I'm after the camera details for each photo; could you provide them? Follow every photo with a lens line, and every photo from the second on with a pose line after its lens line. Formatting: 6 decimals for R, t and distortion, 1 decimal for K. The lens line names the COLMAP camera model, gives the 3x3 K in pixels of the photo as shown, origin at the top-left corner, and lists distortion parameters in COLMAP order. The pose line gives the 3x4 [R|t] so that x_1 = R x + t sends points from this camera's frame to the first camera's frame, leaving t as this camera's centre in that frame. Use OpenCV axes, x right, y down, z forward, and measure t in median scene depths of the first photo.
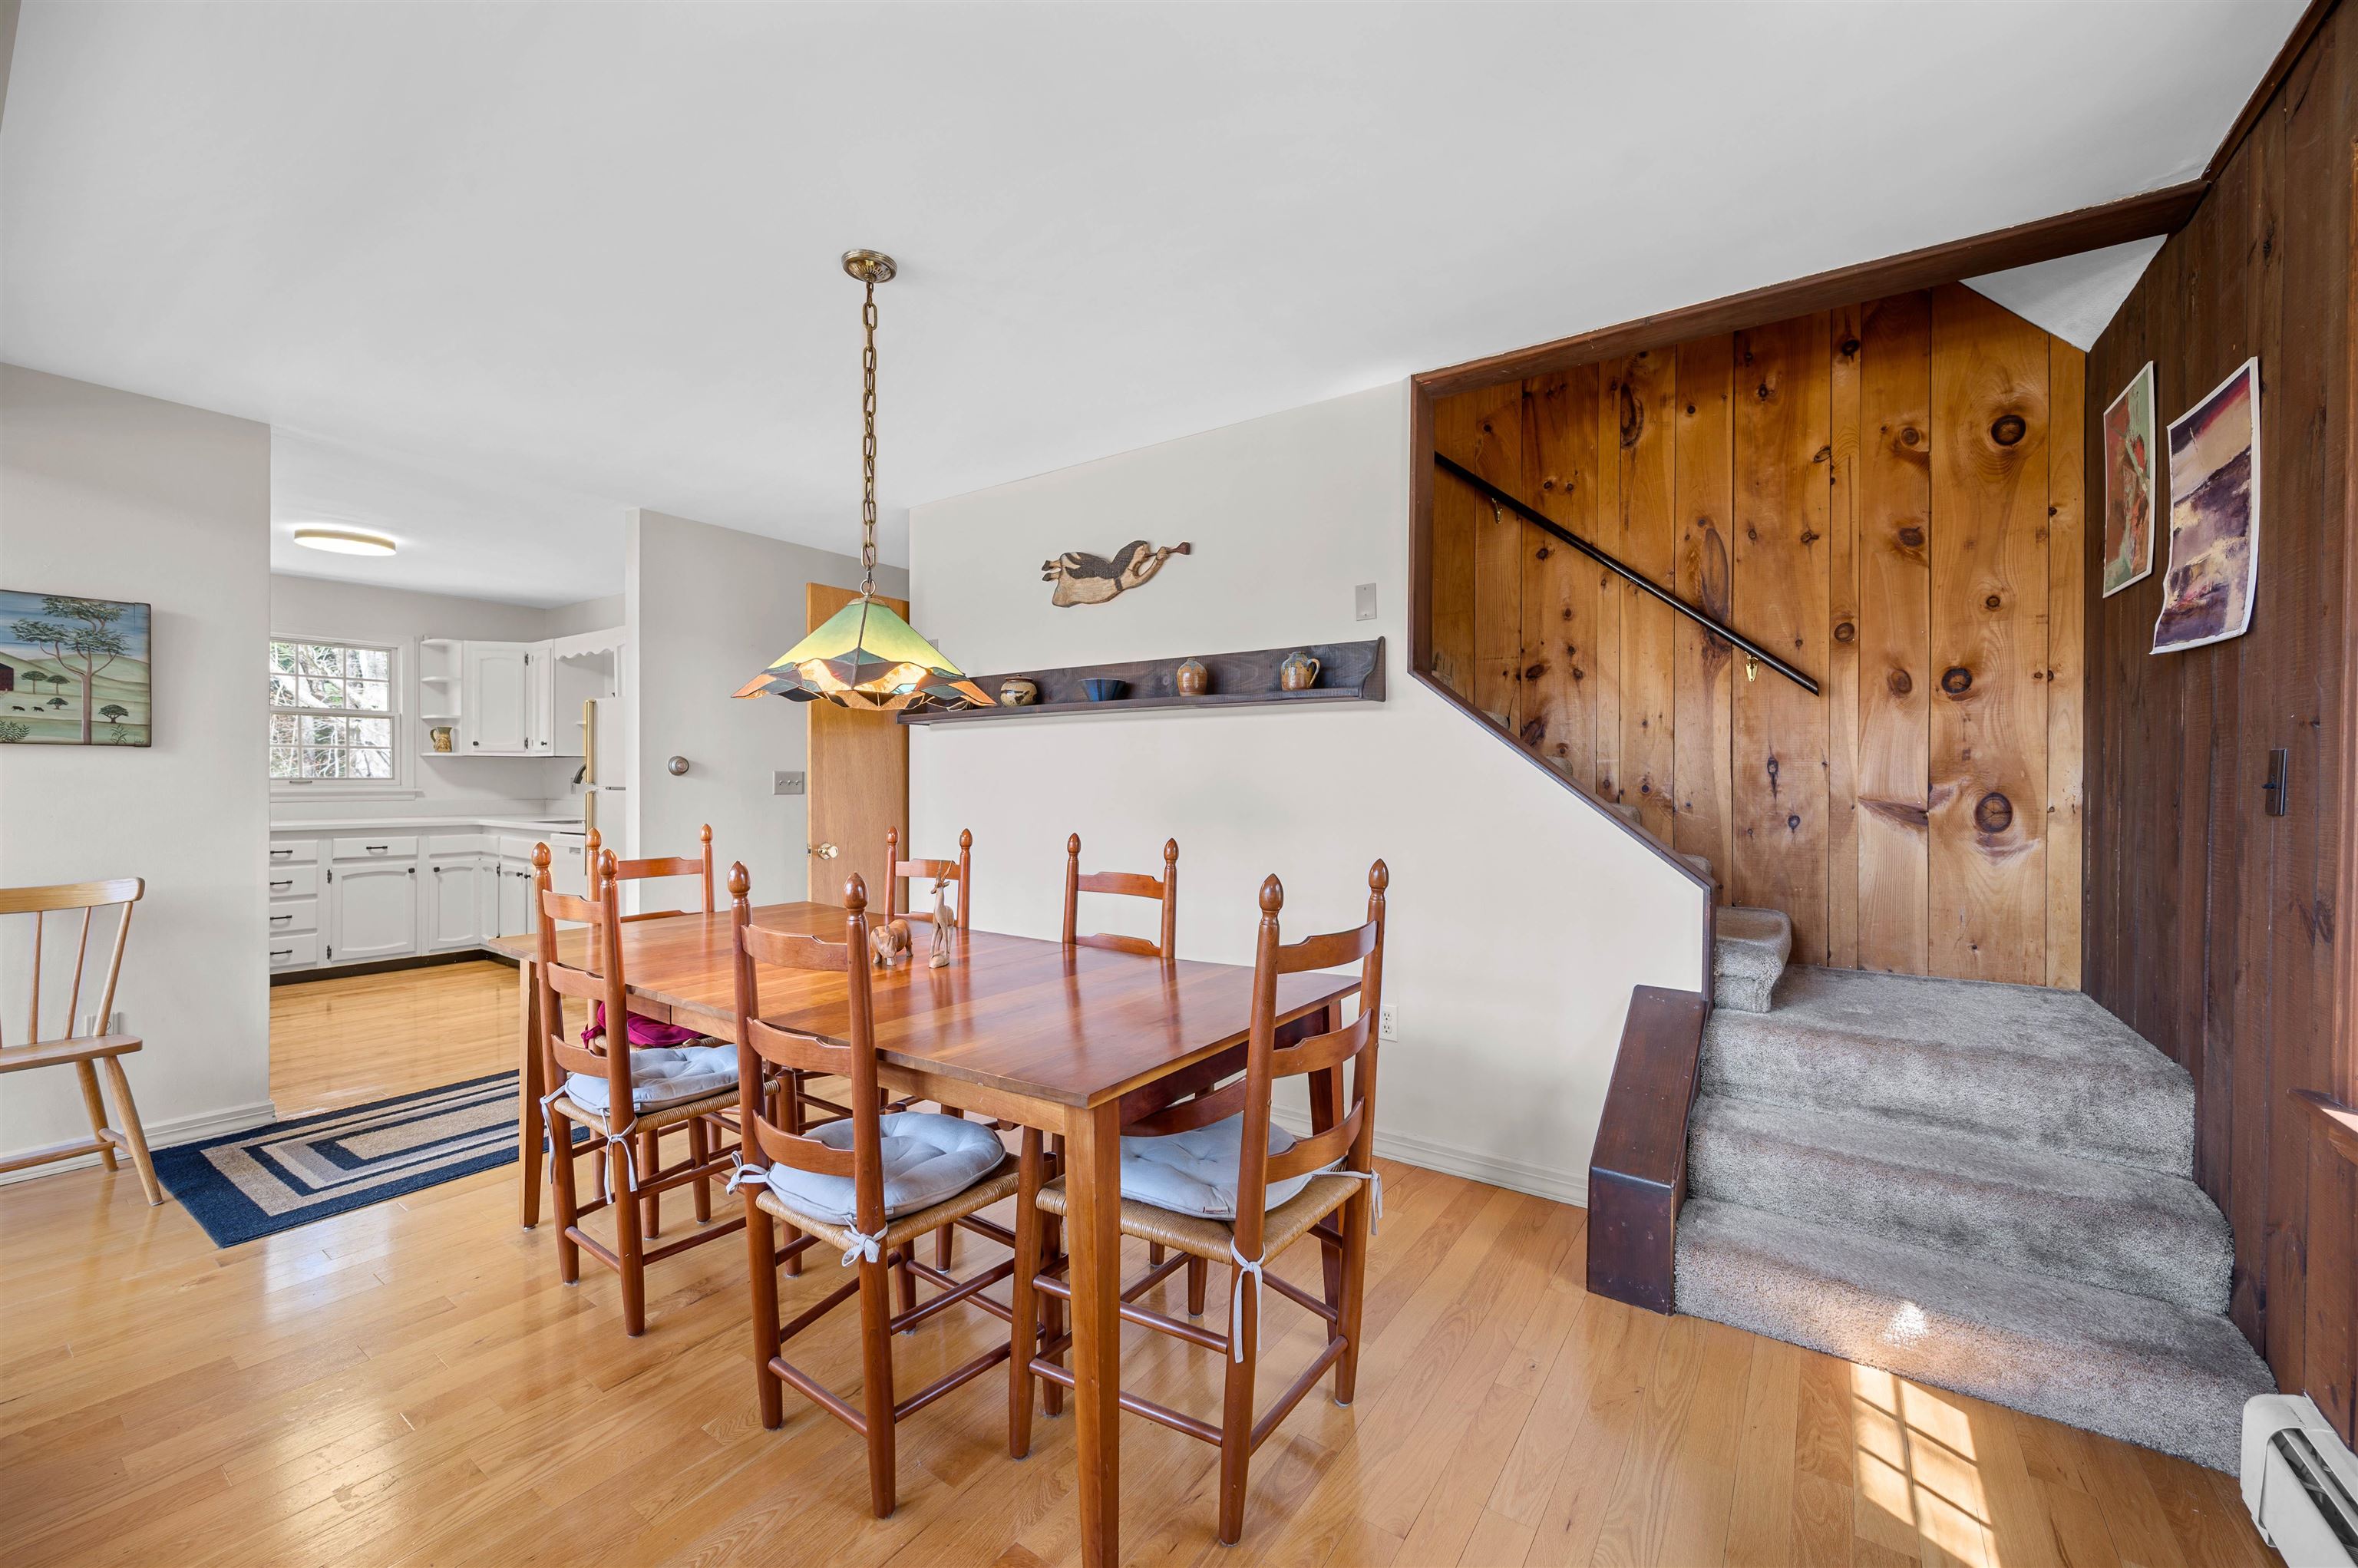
lens RADIAL K [[945.7, 0, 1192.4], [0, 945.7, 783.7], [0, 0, 1]] dist [-0.002760, 0.000399]
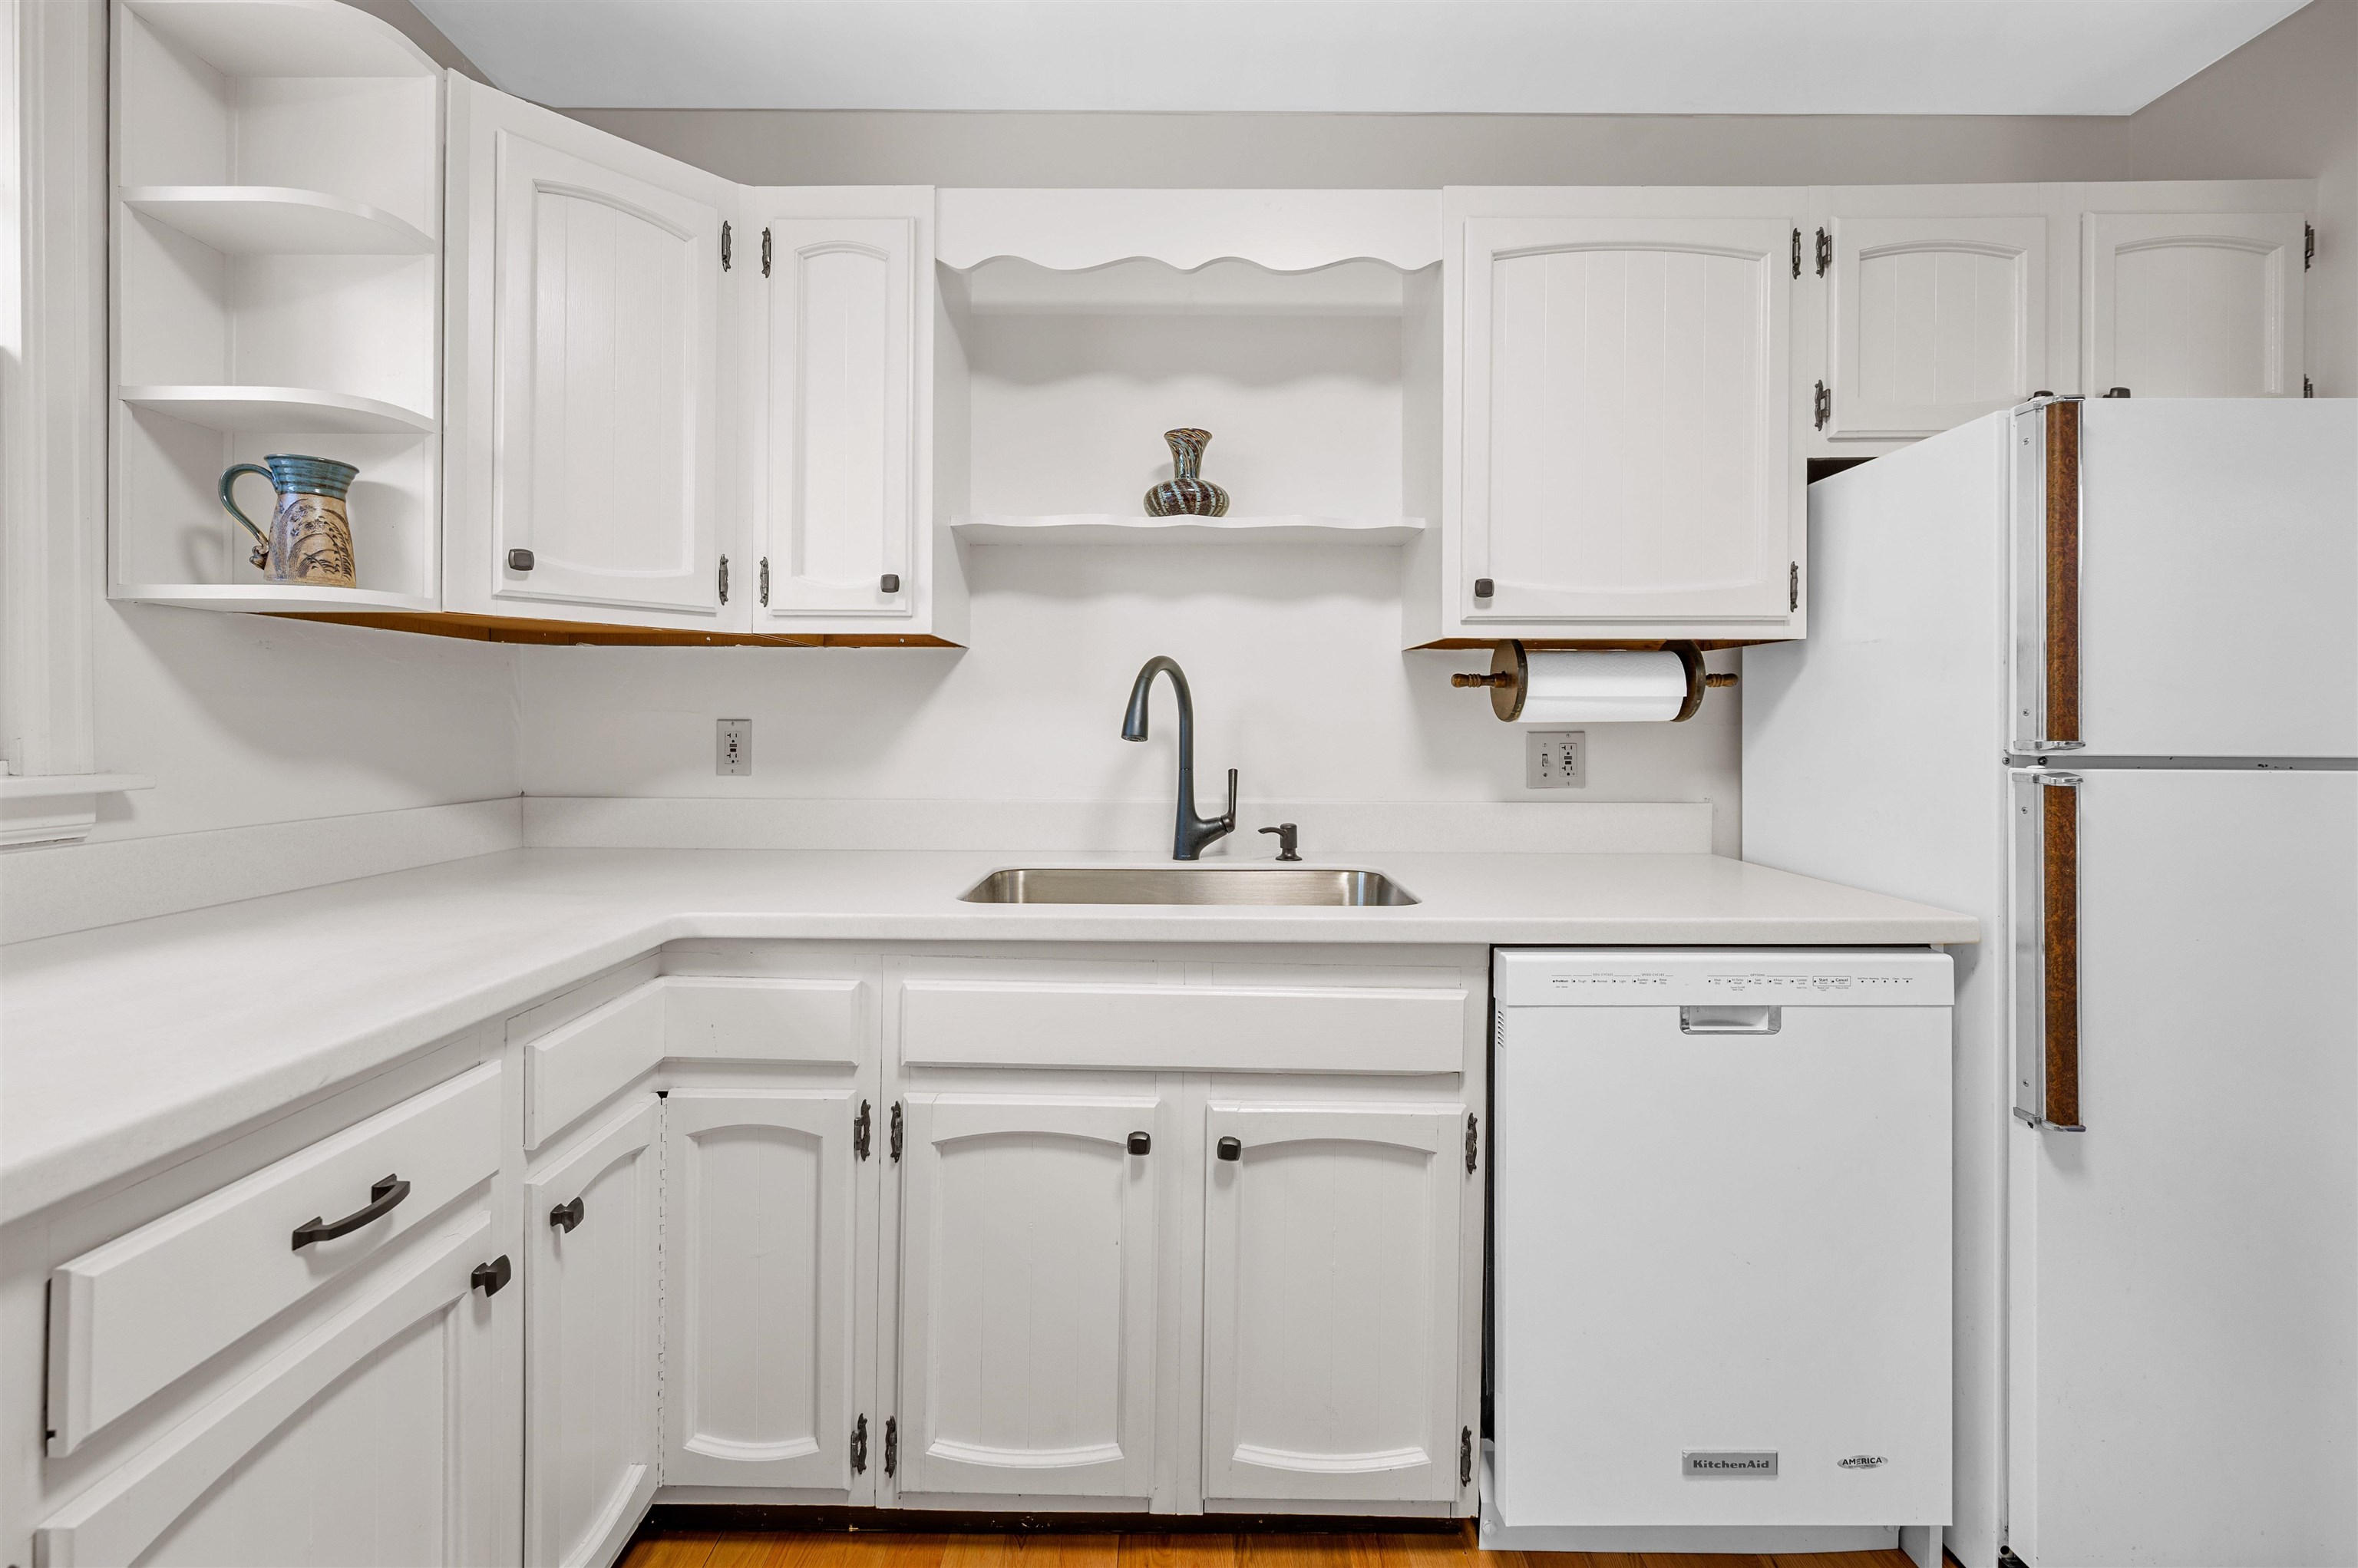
lens RADIAL K [[945.7, 0, 1176.1], [0, 945.7, 730.0], [0, 0, 1]] dist [-0.002760, 0.000399]
pose [[0.831259, -0.009197, 0.555810, -0.884405], [0.004681, 0.999943, 0.009545, -0.004879], [-0.555866, -0.005333, 0.831255, 0.861014]]
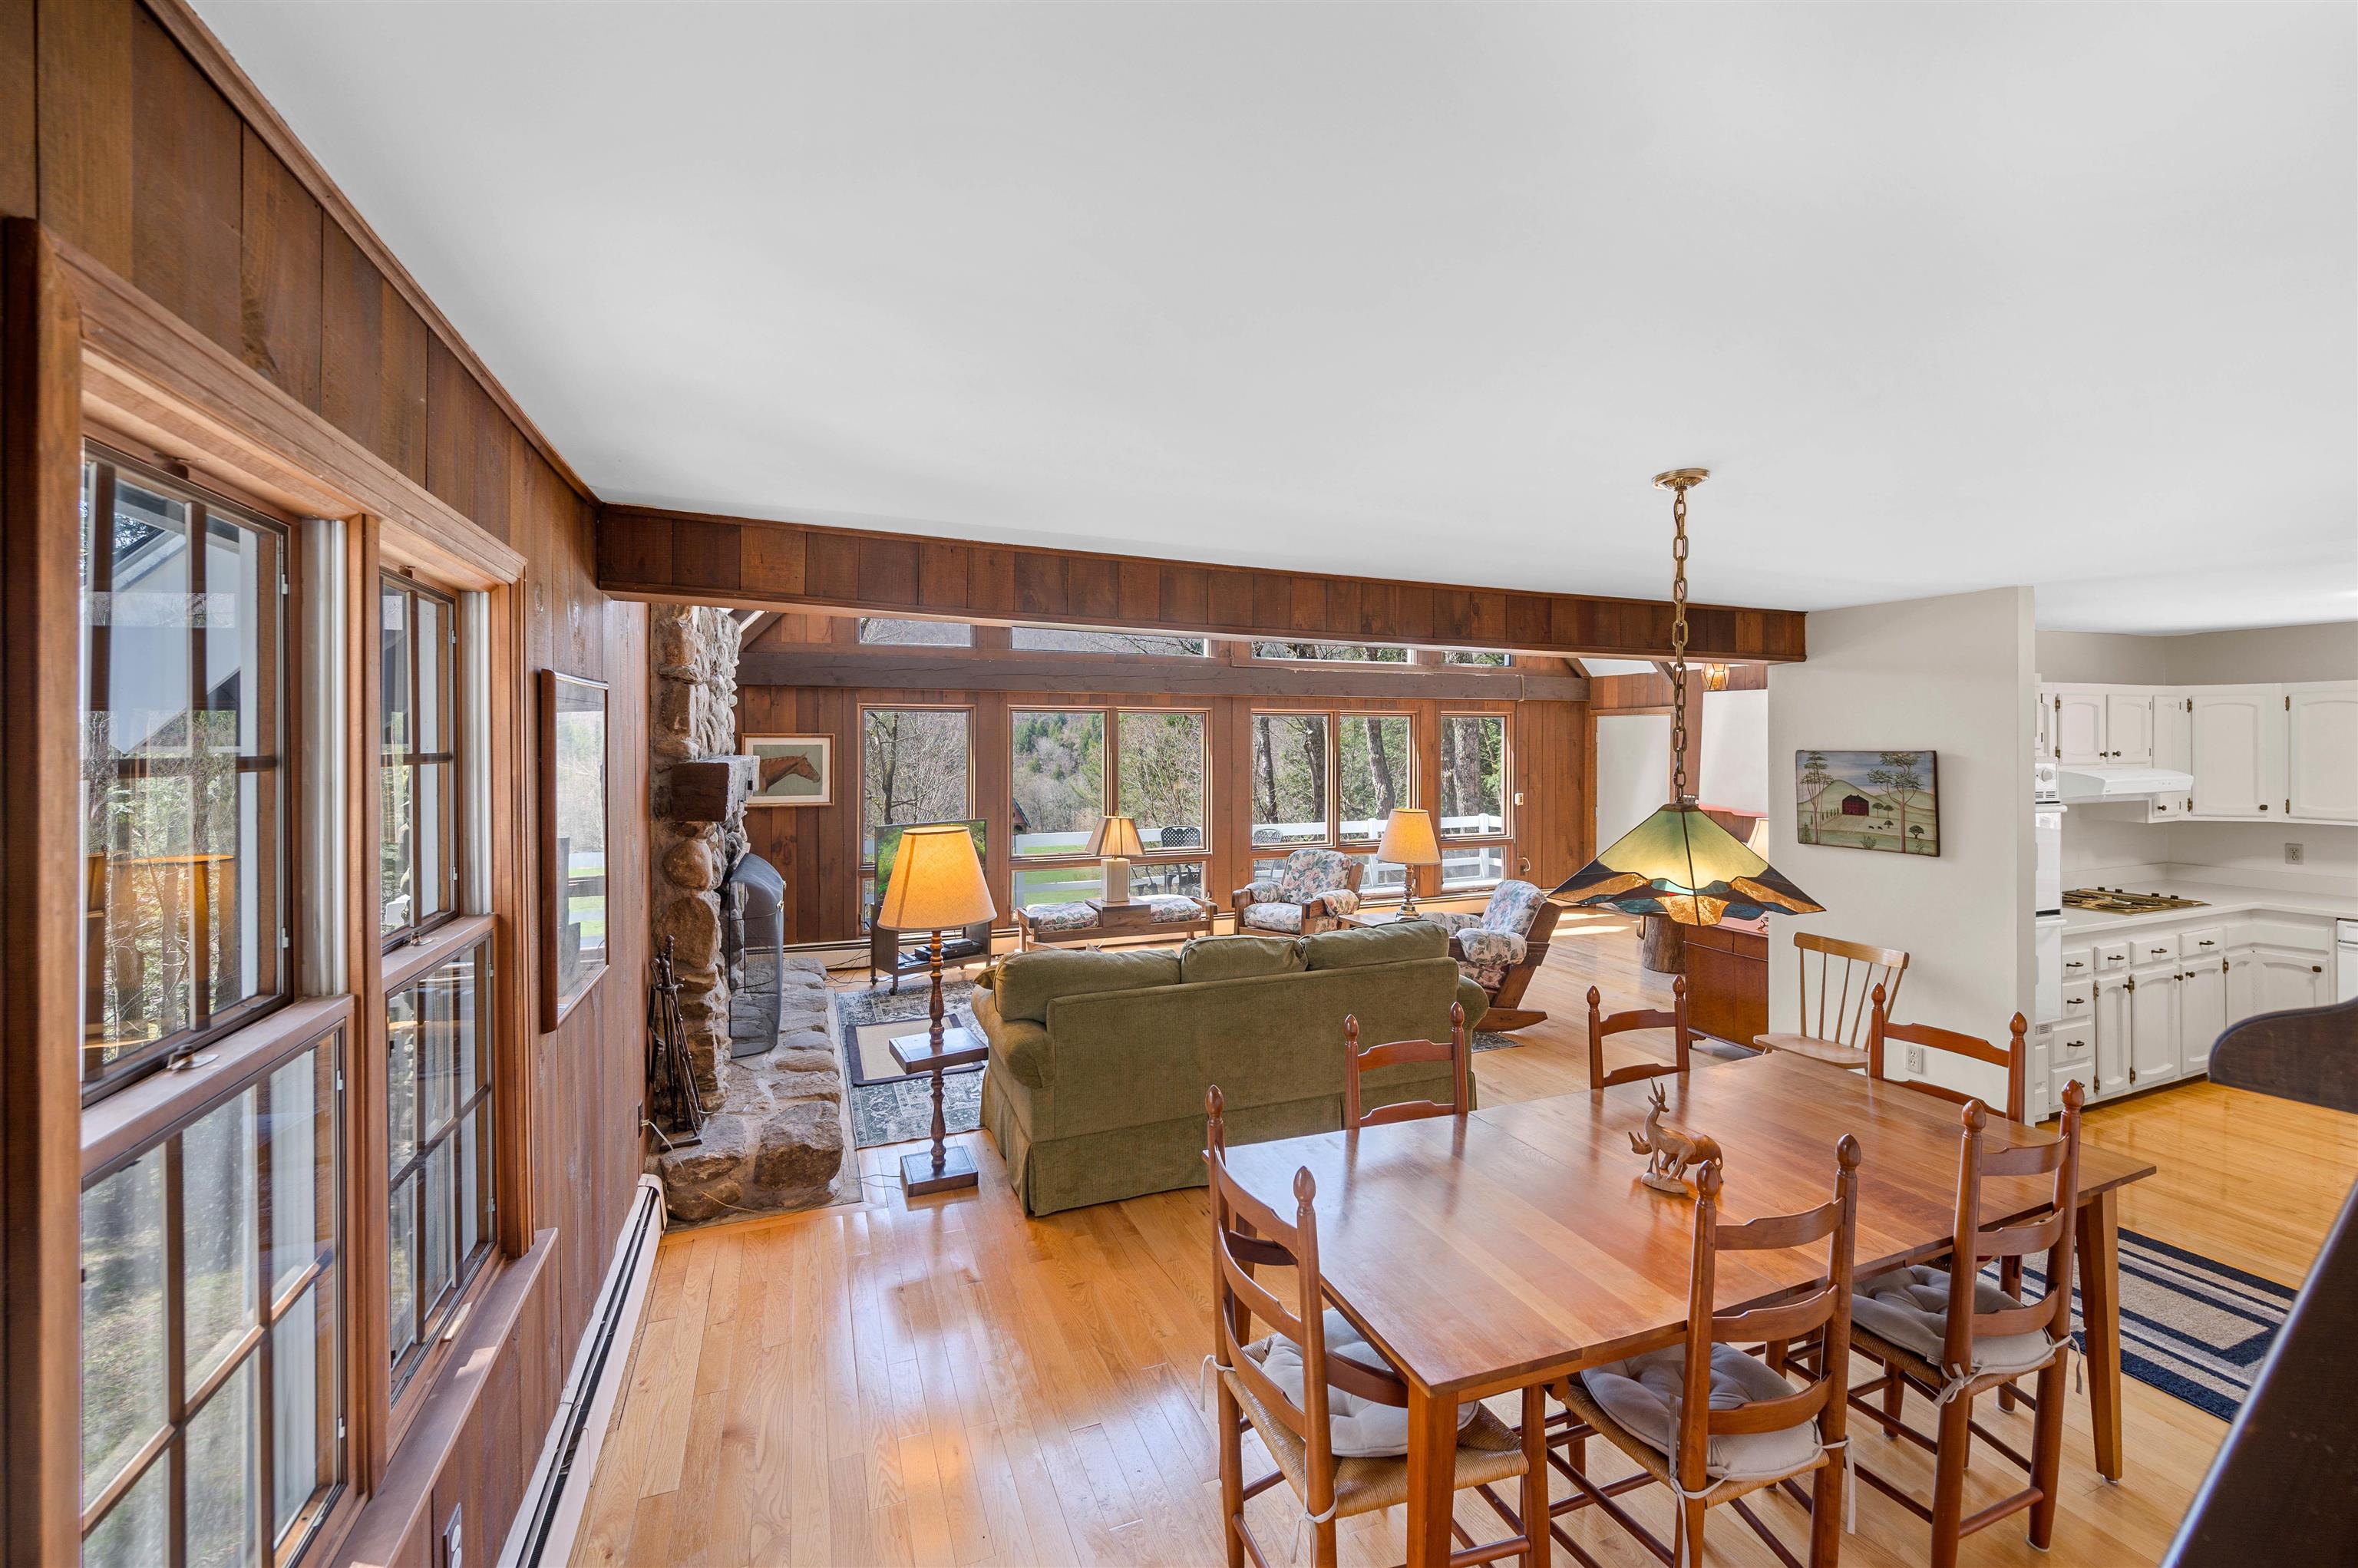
lens RADIAL K [[945.7, 0, 1214.1], [0, 945.7, 747.6], [0, 0, 1]] dist [-0.002760, 0.000399]
pose [[-0.544566, -0.003384, -0.838711, 0.322704], [-0.005750, 0.999983, -0.000301, -0.105674], [0.838699, 0.004659, -0.544576, 0.490205]]
